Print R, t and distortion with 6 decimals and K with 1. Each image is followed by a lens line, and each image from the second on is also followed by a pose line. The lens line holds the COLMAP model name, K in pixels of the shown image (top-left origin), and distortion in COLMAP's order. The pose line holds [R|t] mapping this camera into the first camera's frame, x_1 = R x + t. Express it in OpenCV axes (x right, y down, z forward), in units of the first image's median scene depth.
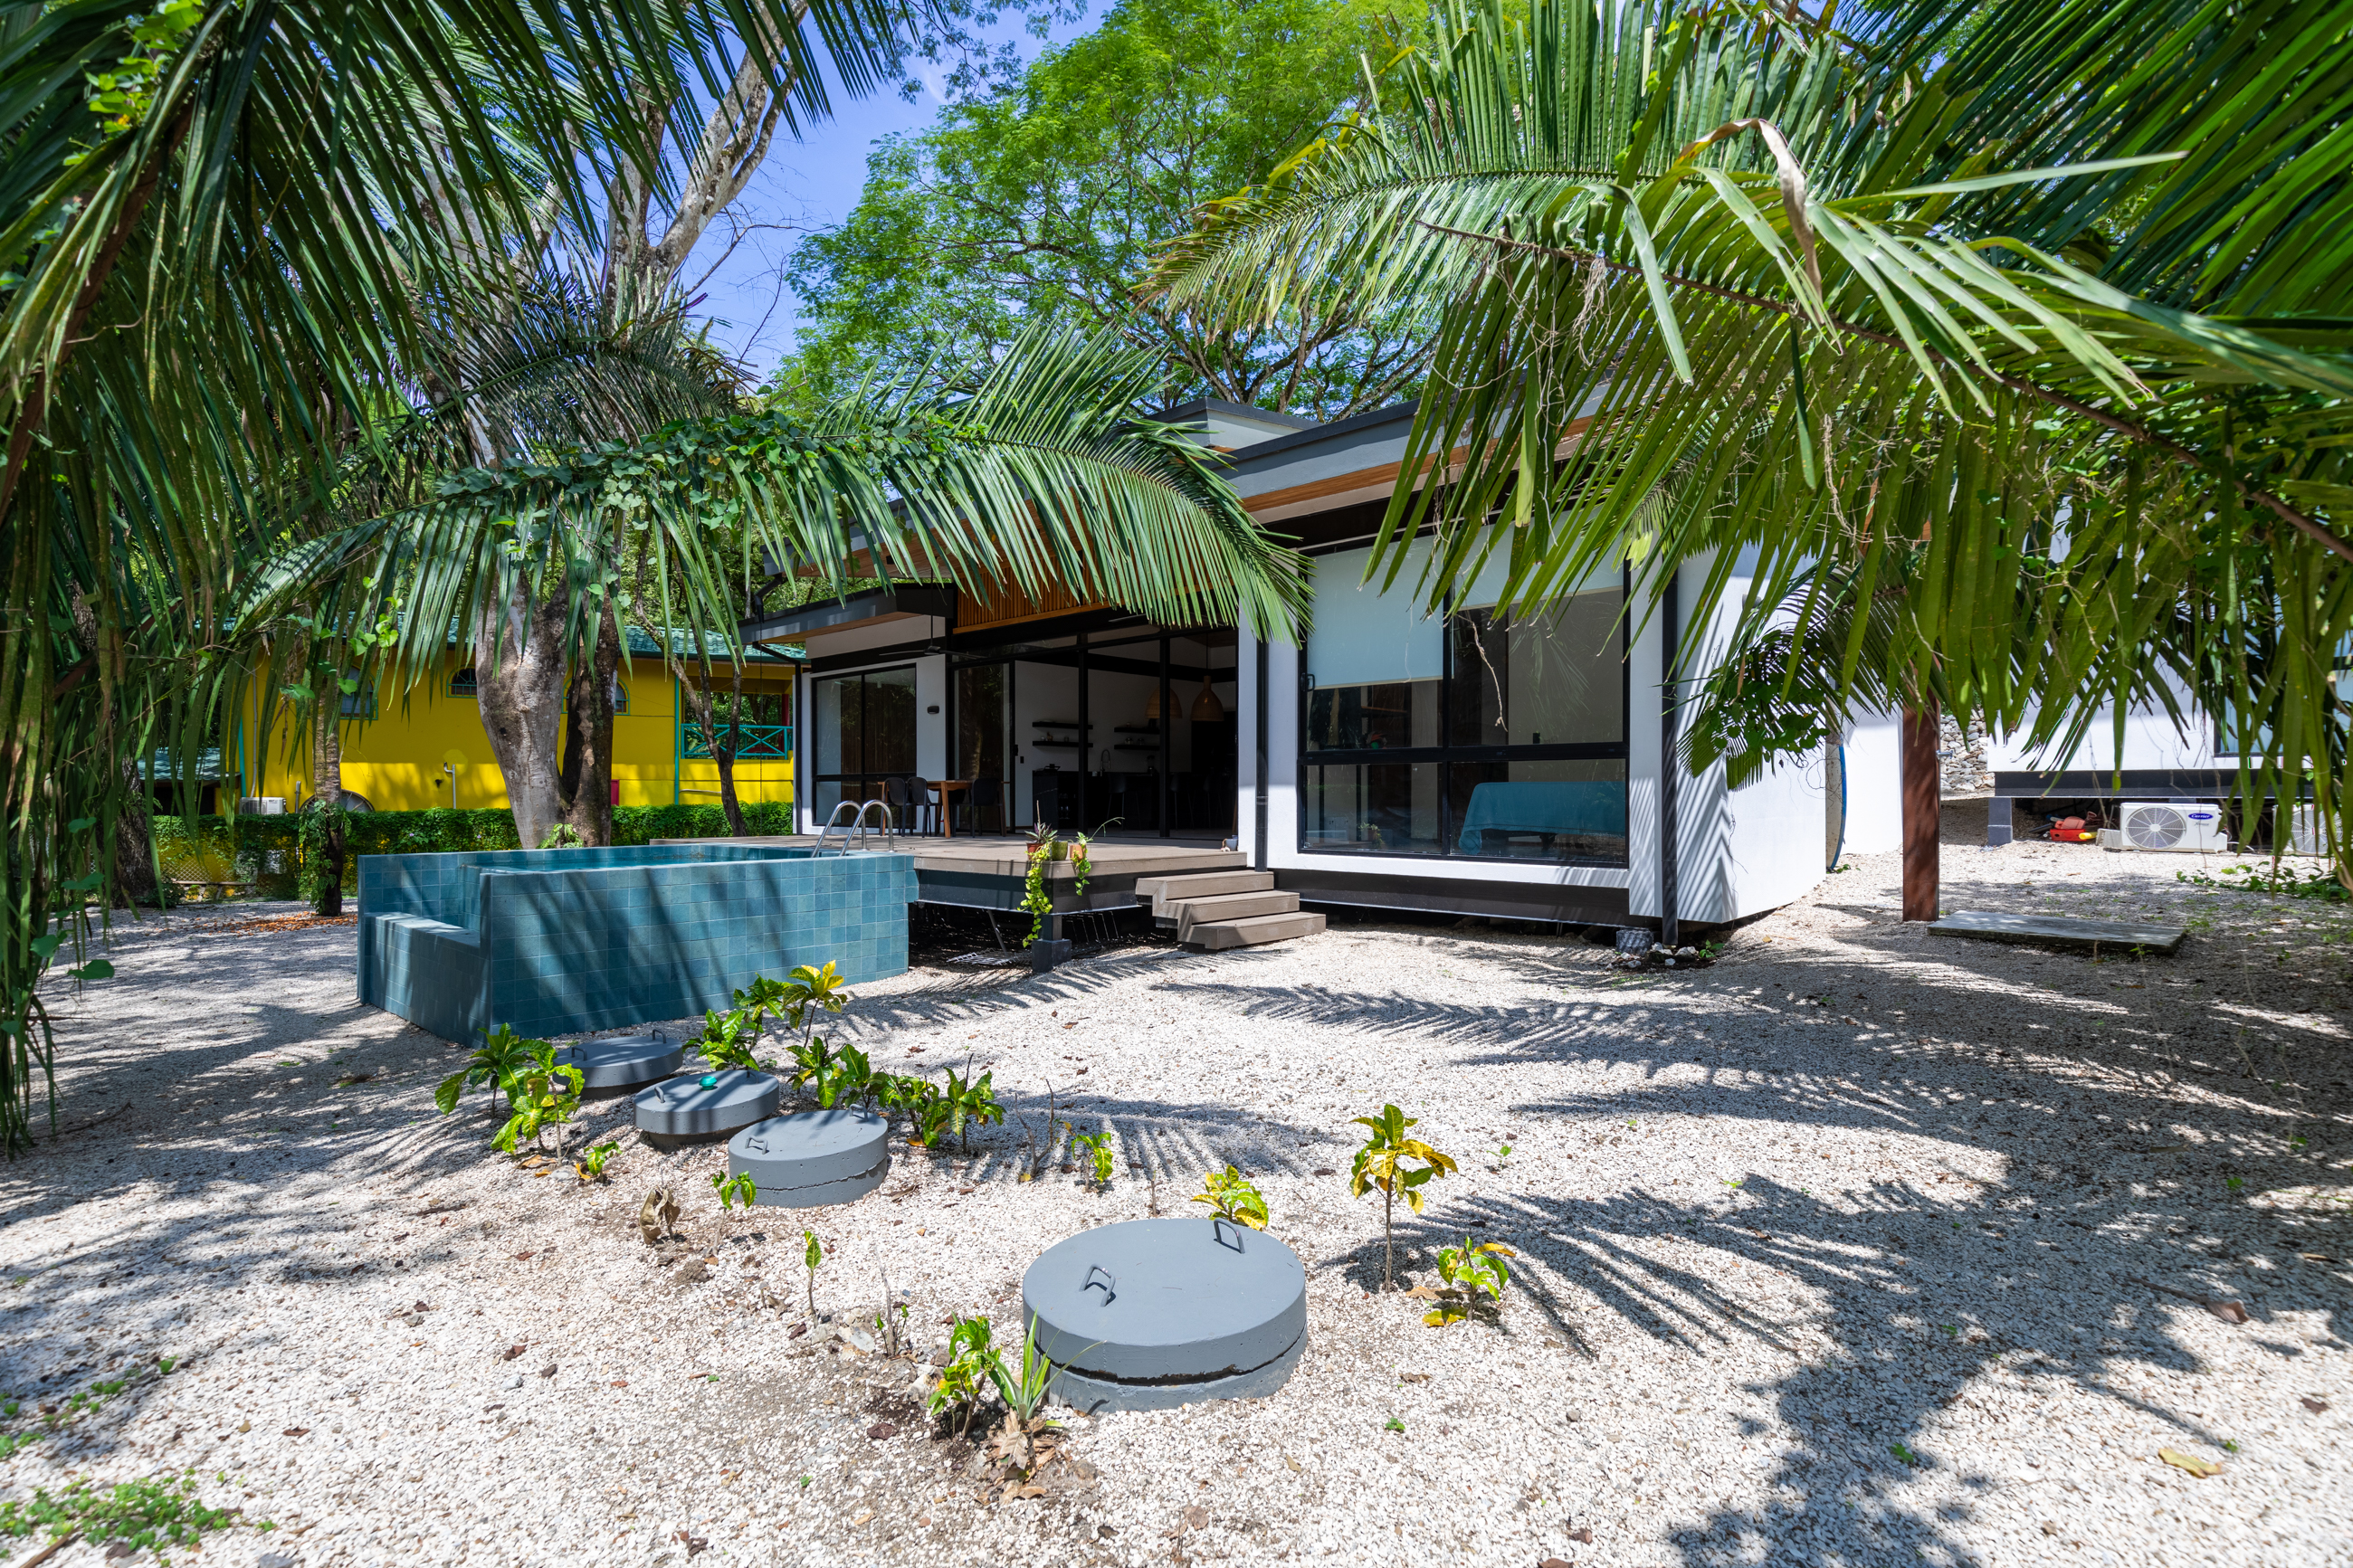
lens RADIAL K [[1047.3, 0, 1174.9], [0, 1047.3, 790.9], [0, 0, 1]] dist [0.000980, 0.000149]
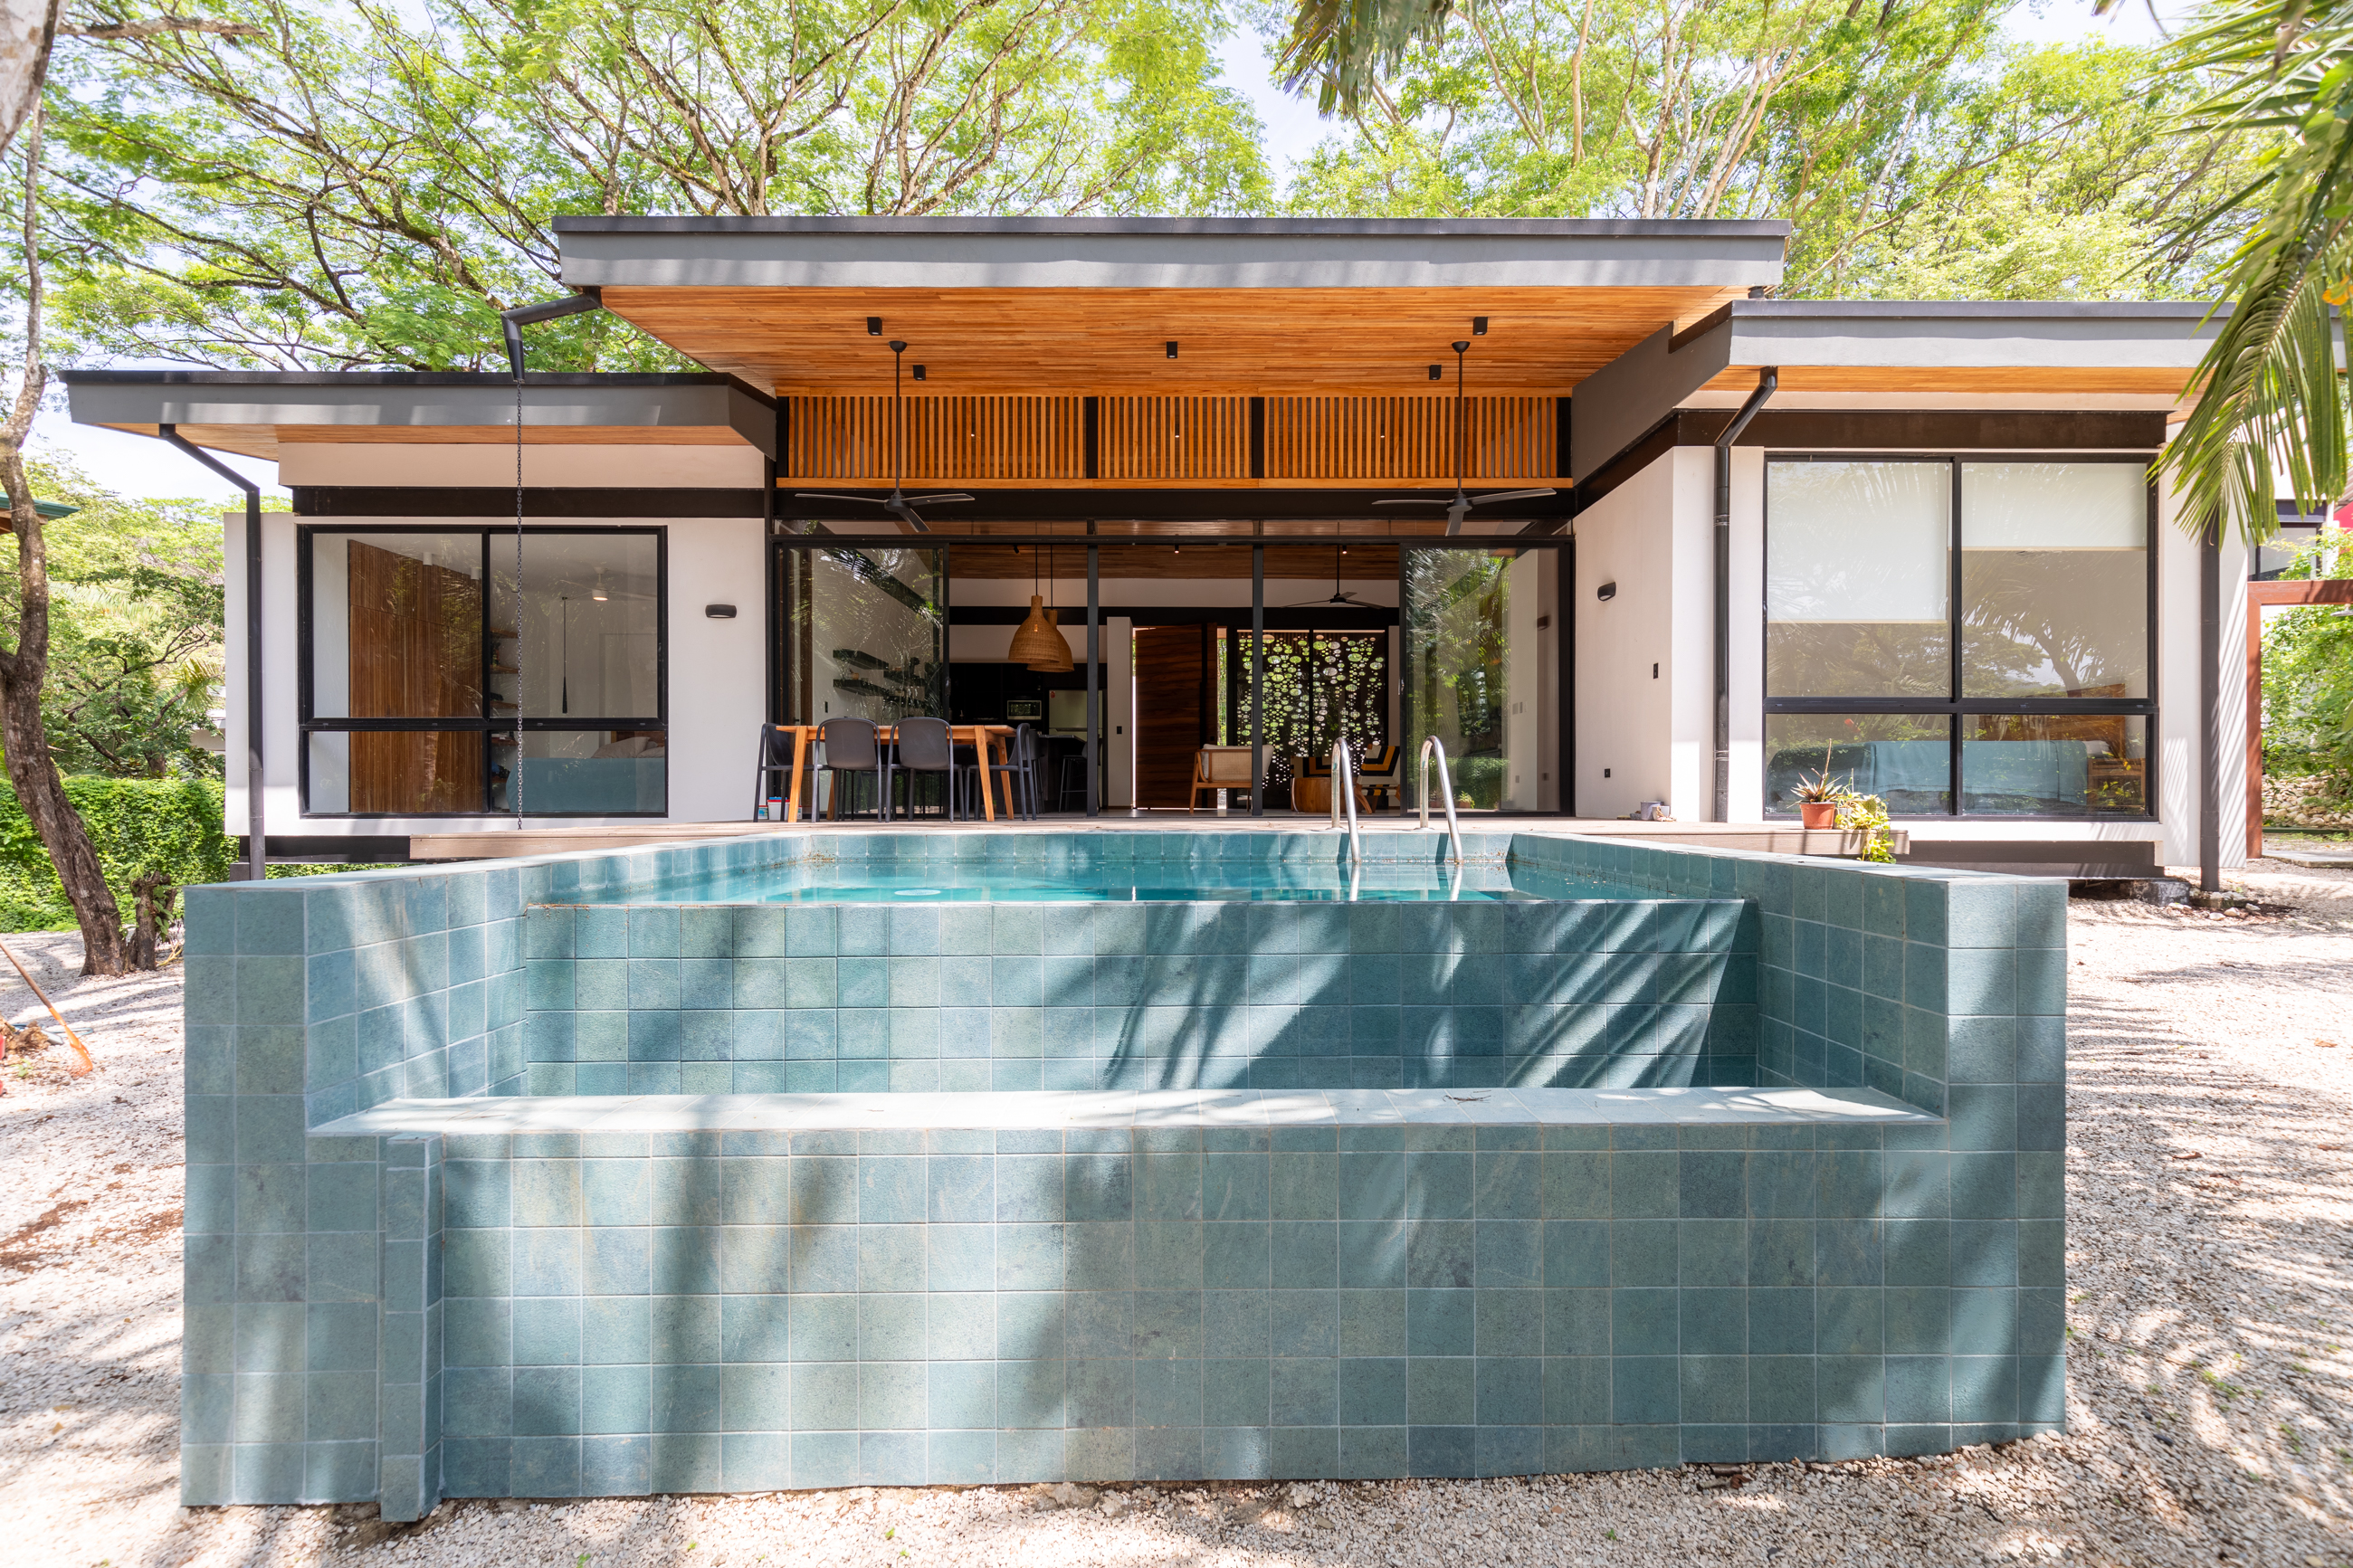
lens RADIAL K [[1047.3, 0, 1173.2], [0, 1047.3, 792.3], [0, 0, 1]] dist [0.000980, 0.000149]
pose [[0.735470, -0.001136, 0.677556, -0.449088], [-0.004730, 0.999966, 0.006811, 0.018358], [-0.677541, -0.008214, 0.735439, 0.407264]]
